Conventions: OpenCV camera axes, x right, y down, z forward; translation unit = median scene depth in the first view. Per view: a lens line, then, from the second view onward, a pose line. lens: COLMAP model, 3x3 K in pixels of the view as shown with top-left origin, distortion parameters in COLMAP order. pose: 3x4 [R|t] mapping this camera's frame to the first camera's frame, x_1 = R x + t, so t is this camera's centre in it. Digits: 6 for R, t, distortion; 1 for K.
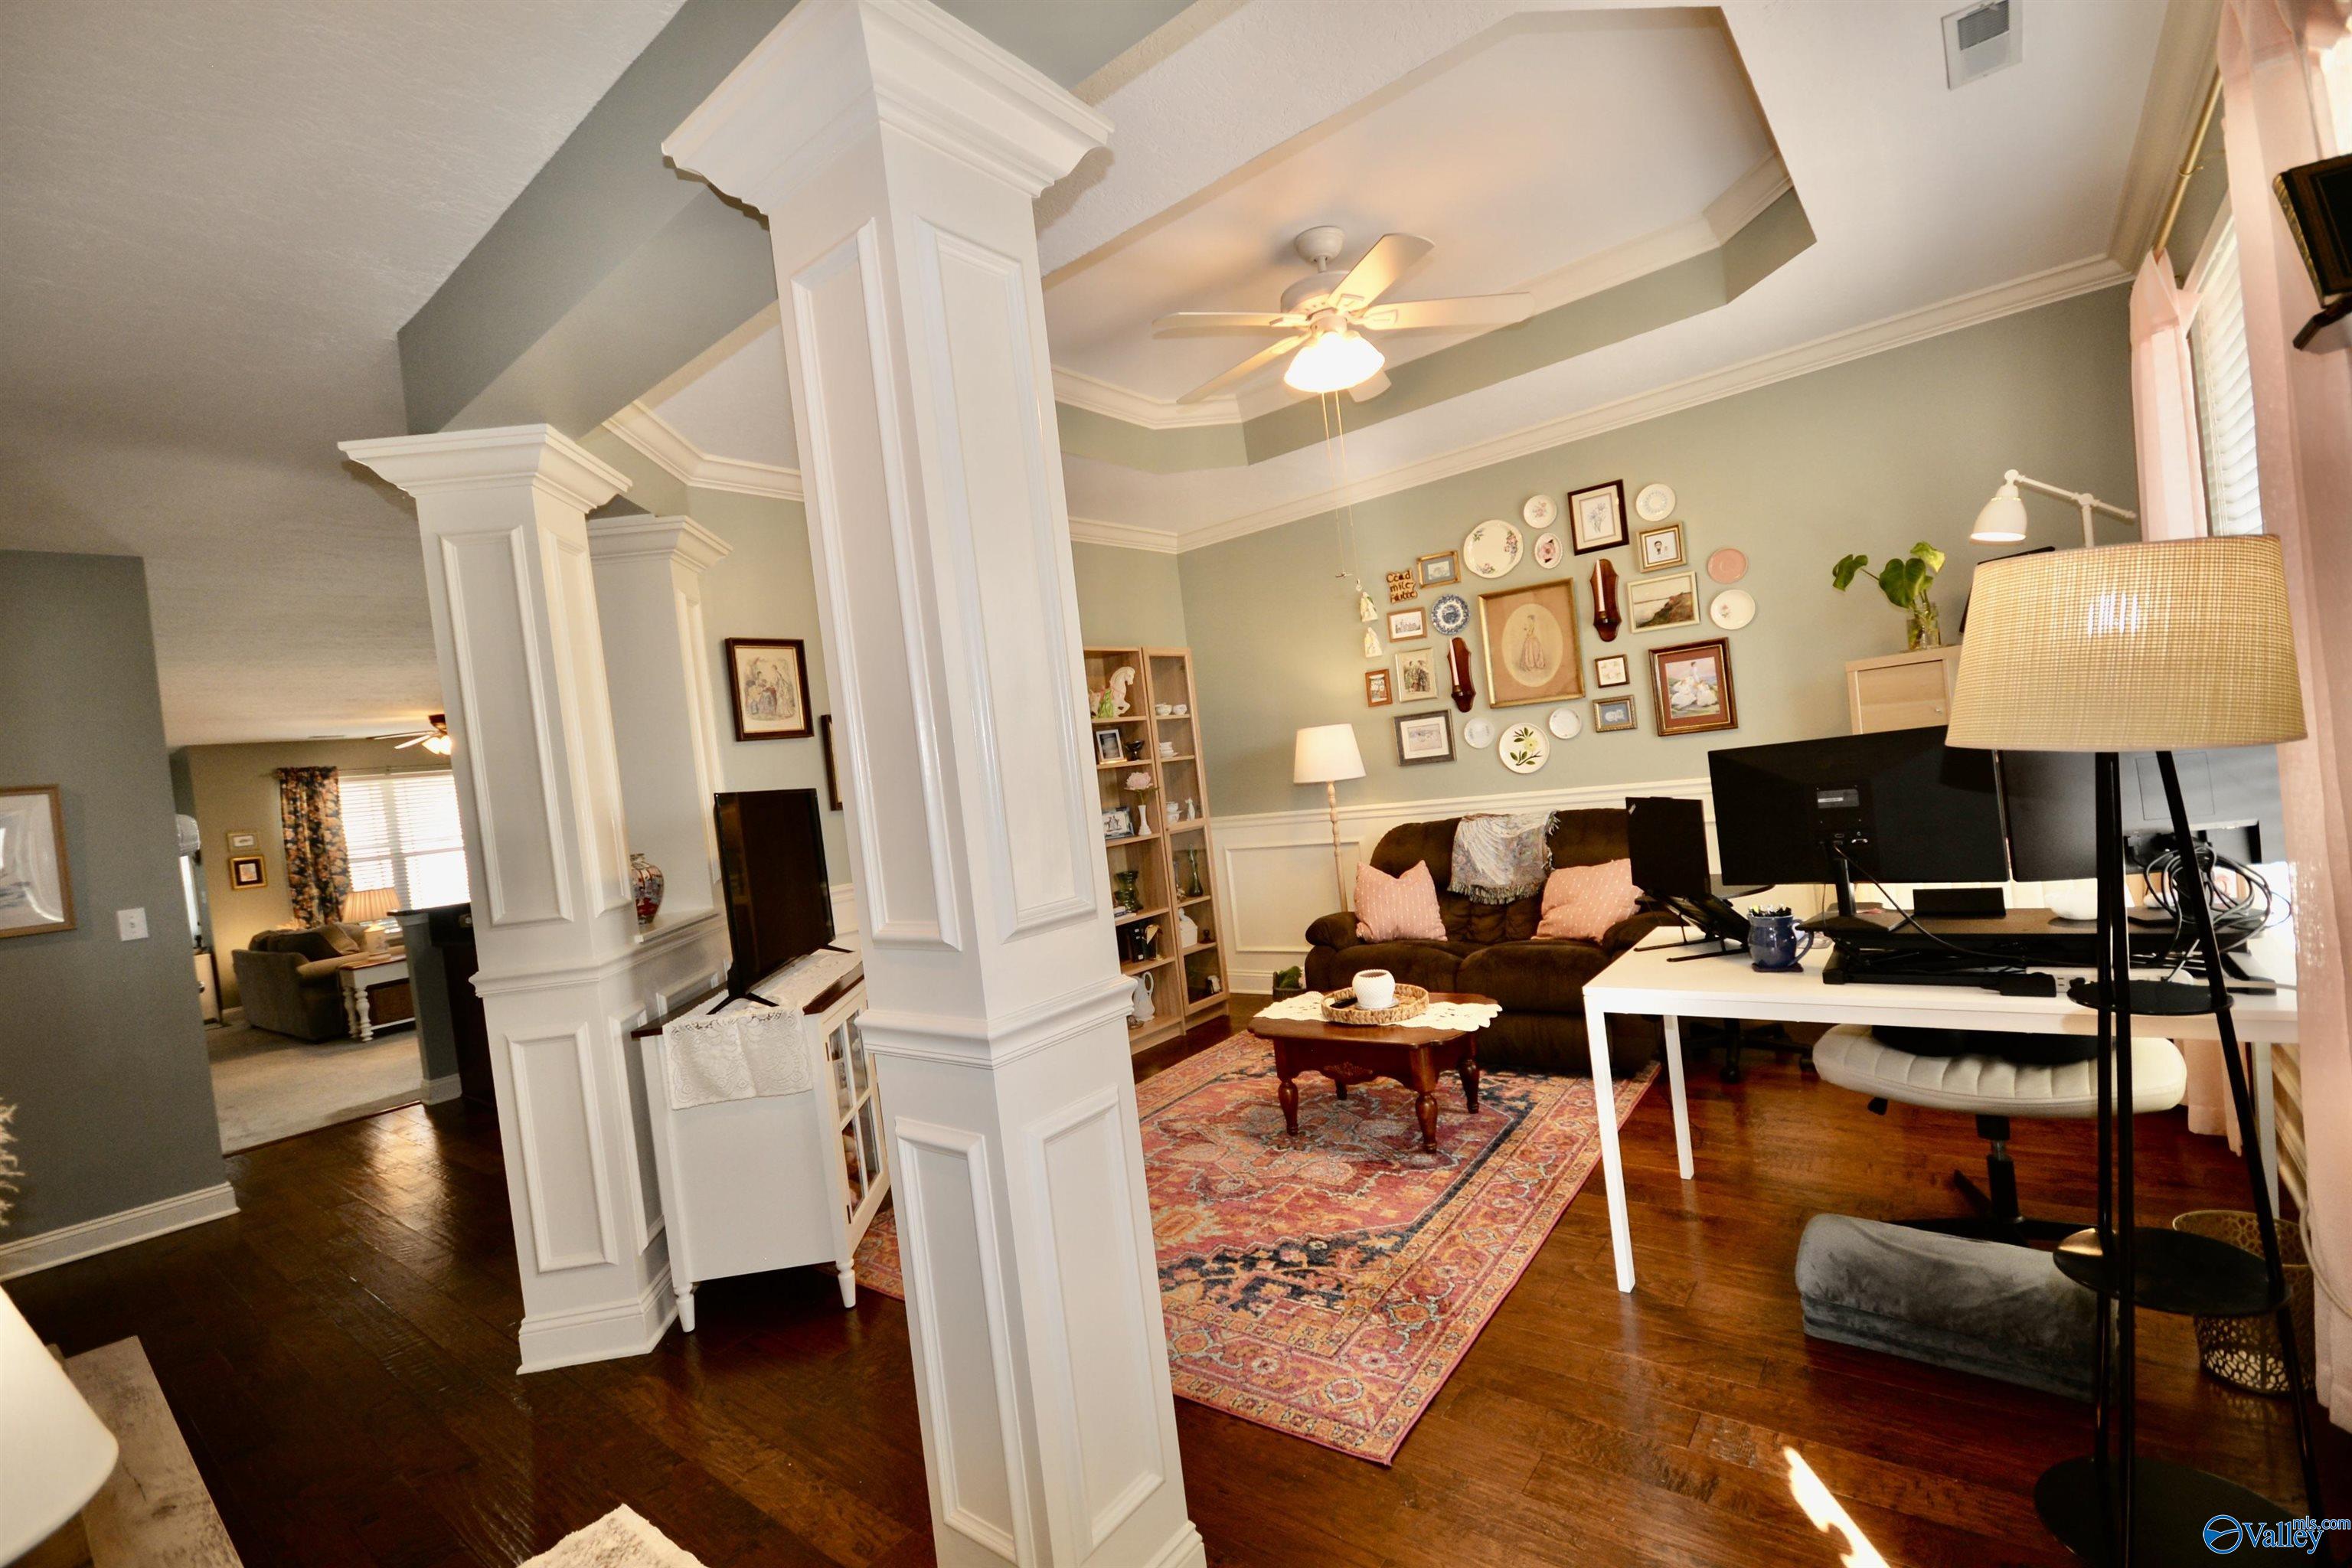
lens RADIAL K [[1045.4, 0, 1167.8], [0, 1045.4, 791.1], [0, 0, 1]] dist [-0.000343, -0.000331]
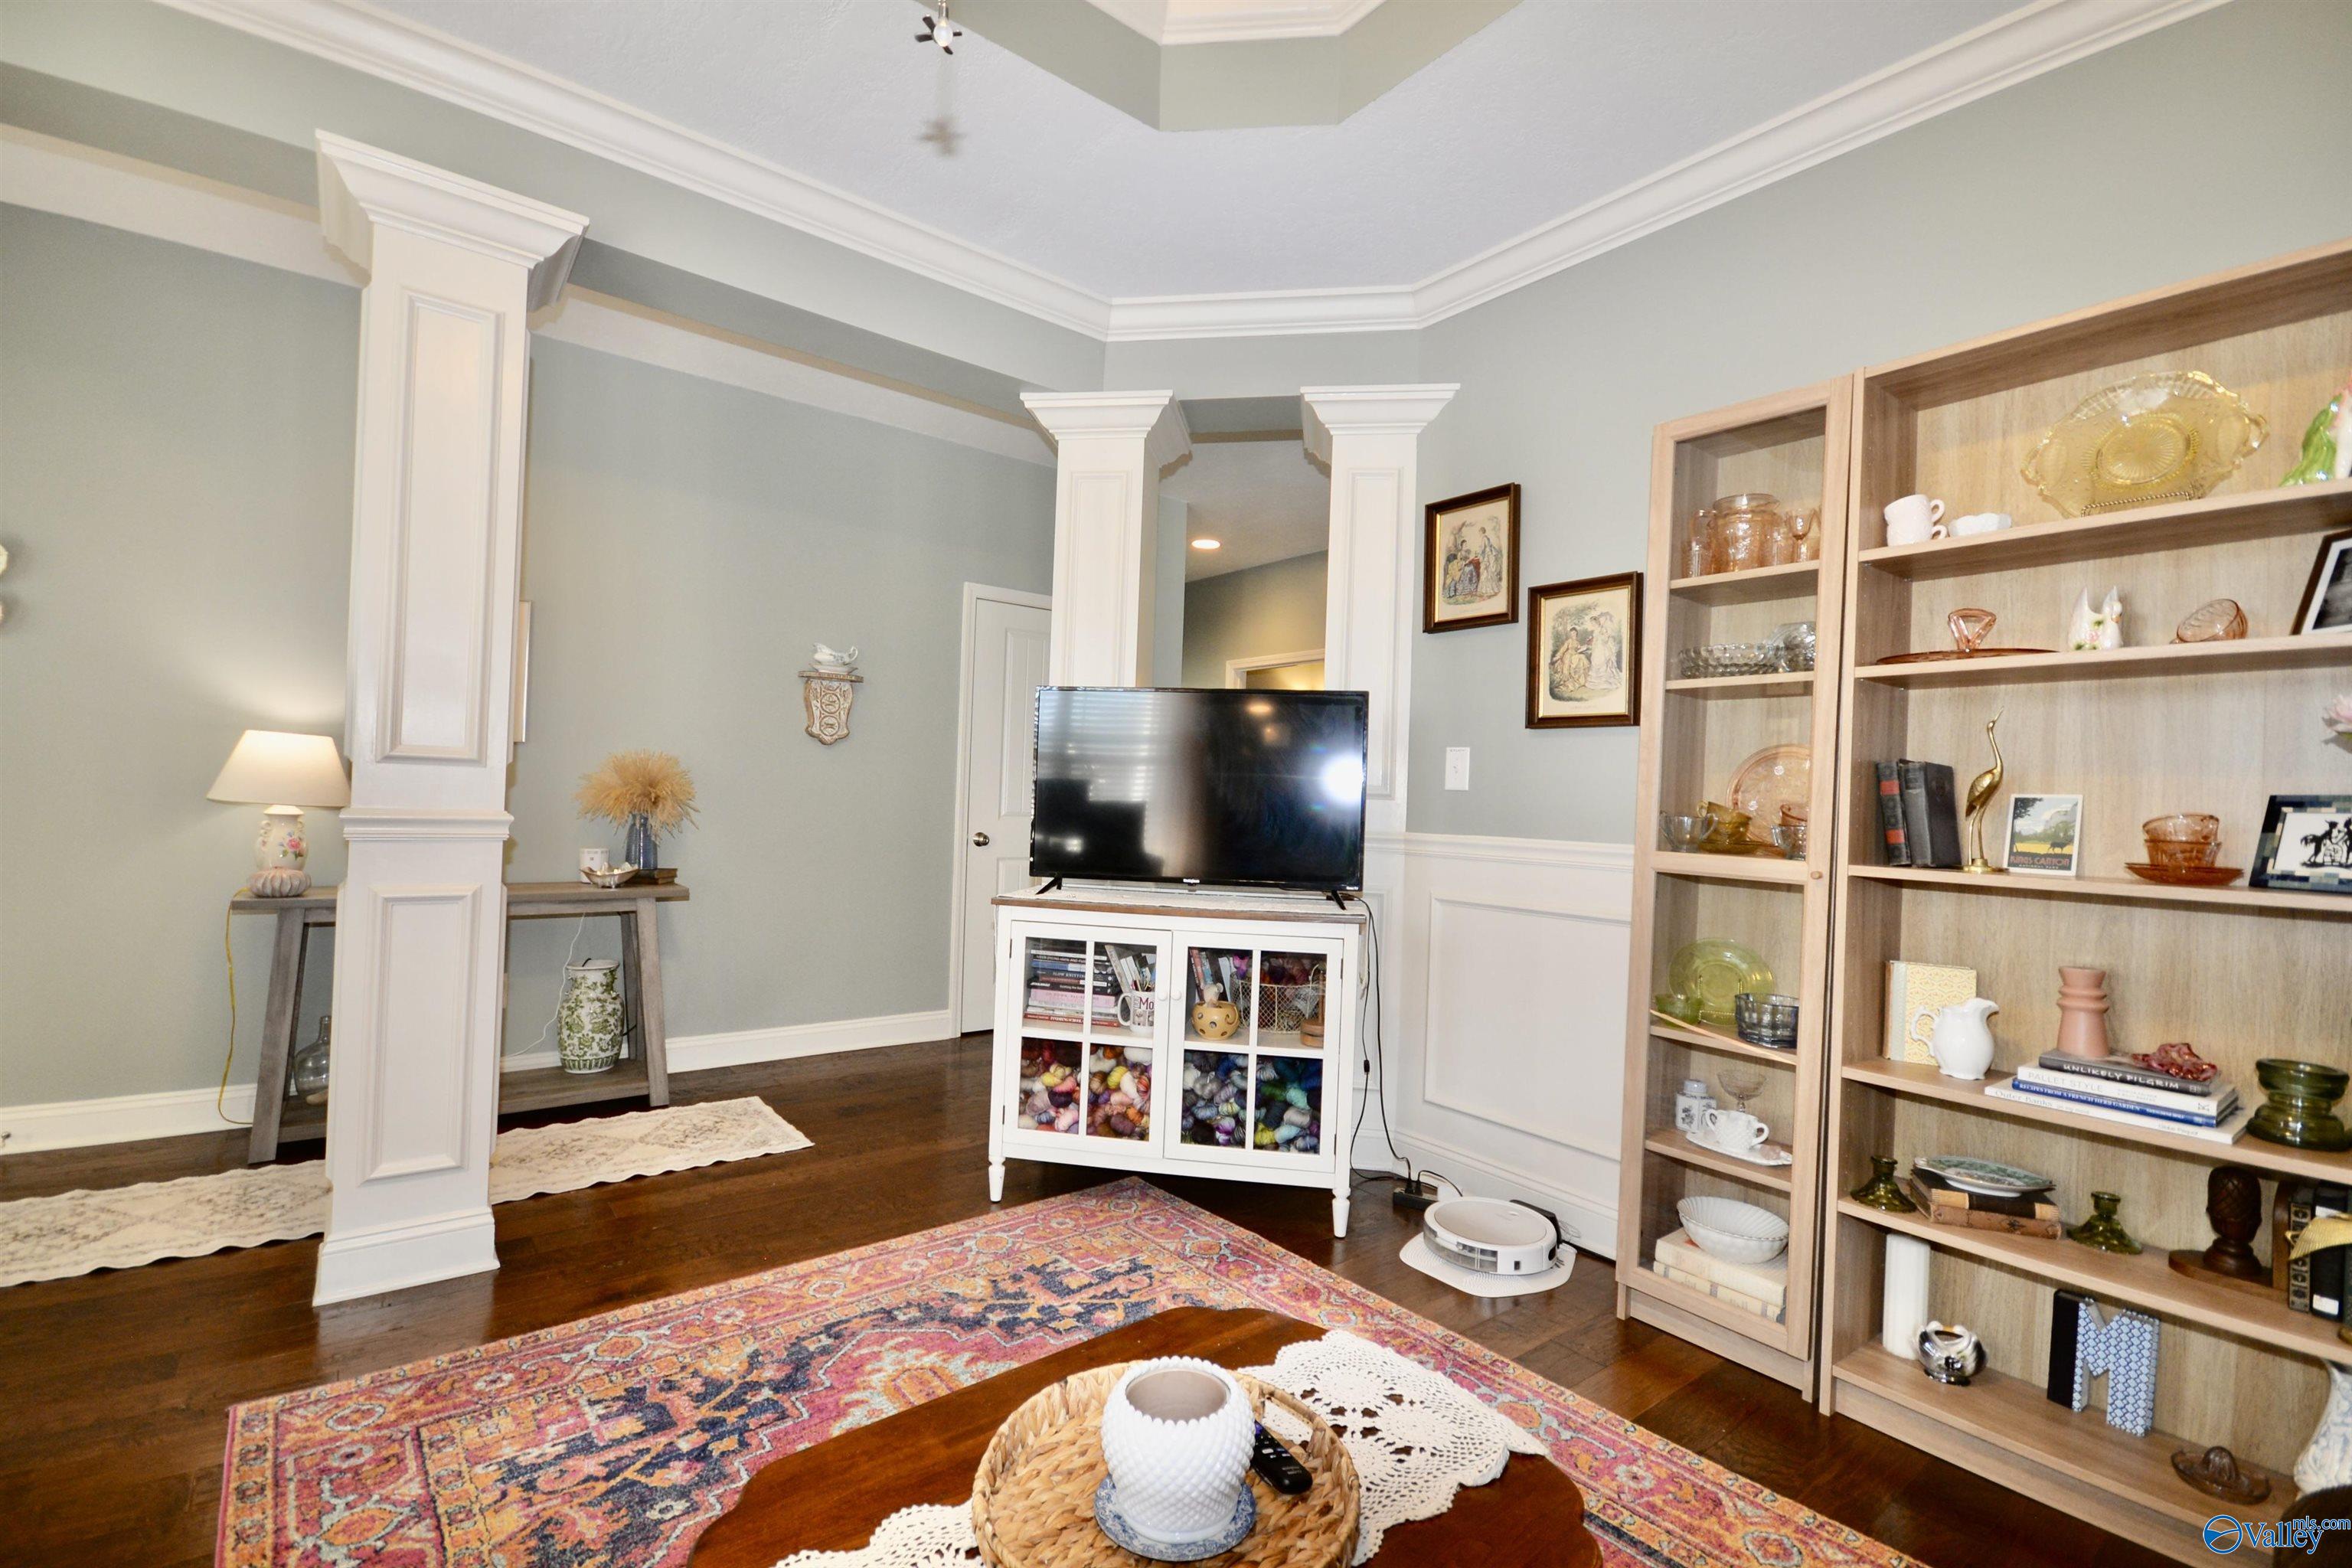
lens RADIAL K [[1045.4, 0, 1167.8], [0, 1045.4, 791.1], [0, 0, 1]] dist [-0.000343, -0.000331]
pose [[-0.221944, 0.103306, -0.969571, 0.369339], [-0.035617, 0.992849, 0.113940, -0.010527], [0.974409, 0.059821, -0.216677, 0.856498]]
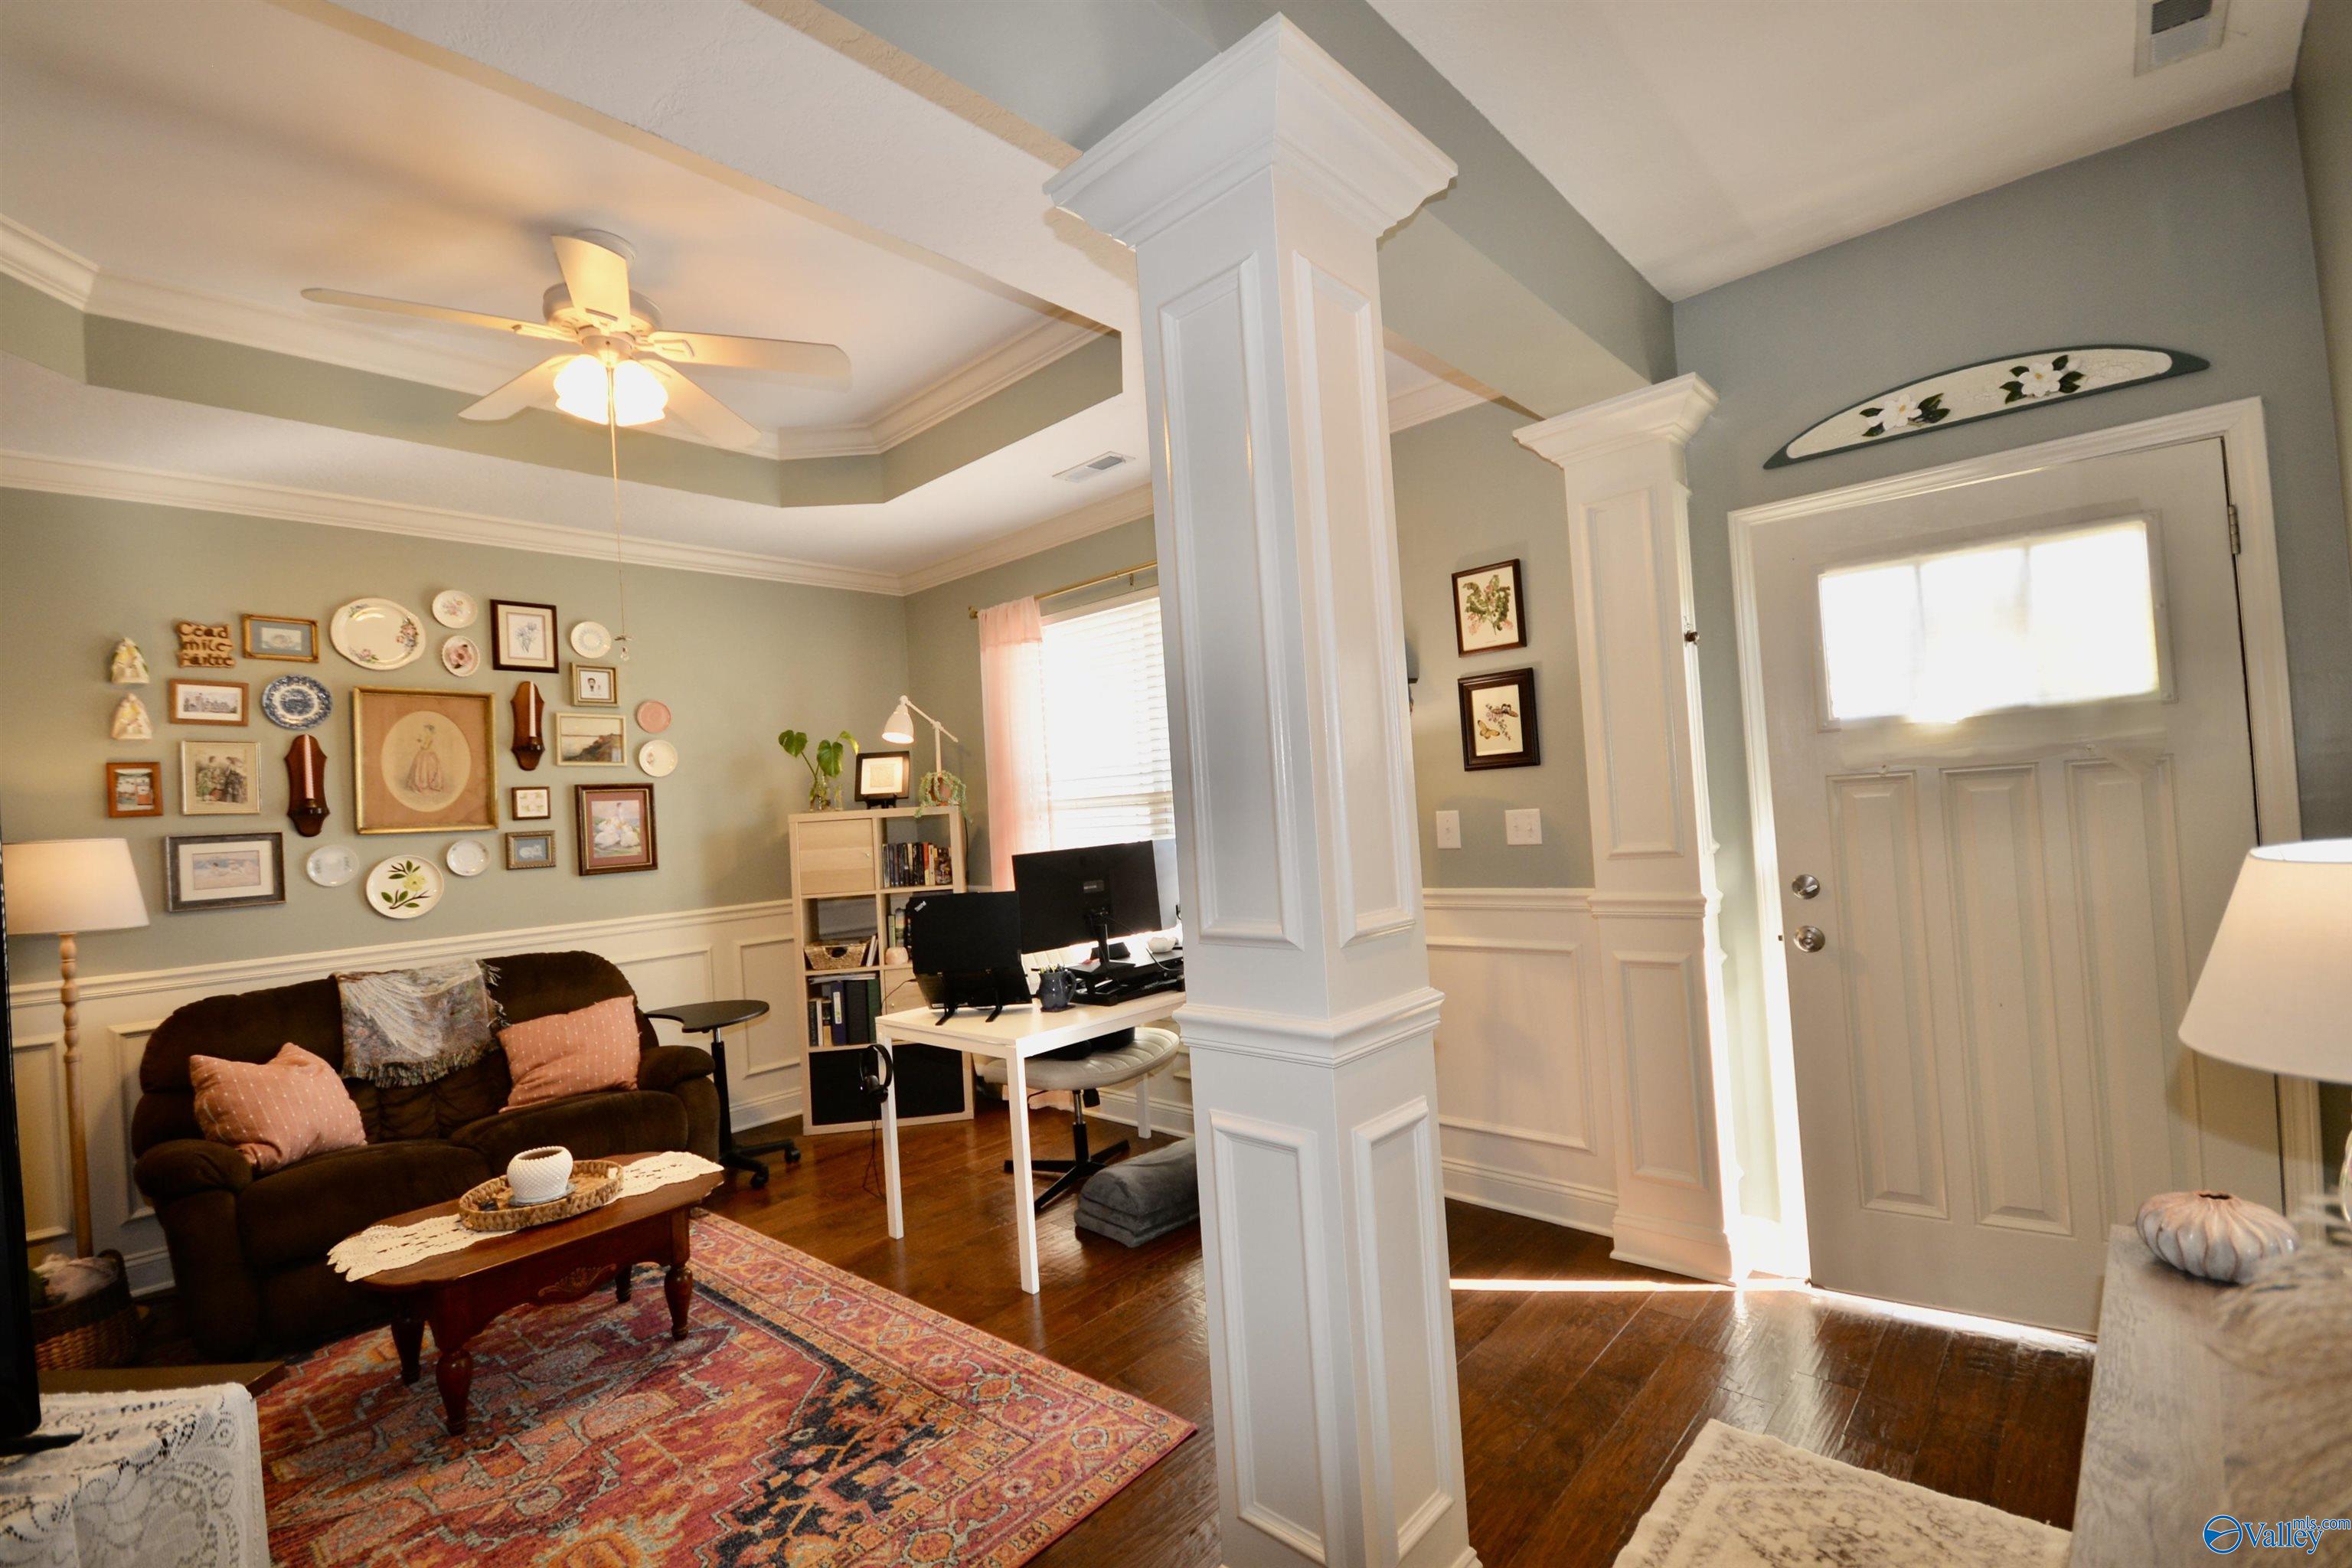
lens RADIAL K [[1045.8, 0, 1172.6], [0, 1045.8, 792.7], [0, 0, 1]] dist [0.013369, -0.012000]
pose [[0.064378, 0.133793, 0.988916, -0.451267], [0.077799, 0.987283, -0.138637, 0.047626], [-0.994888, 0.085862, 0.053150, 0.395276]]
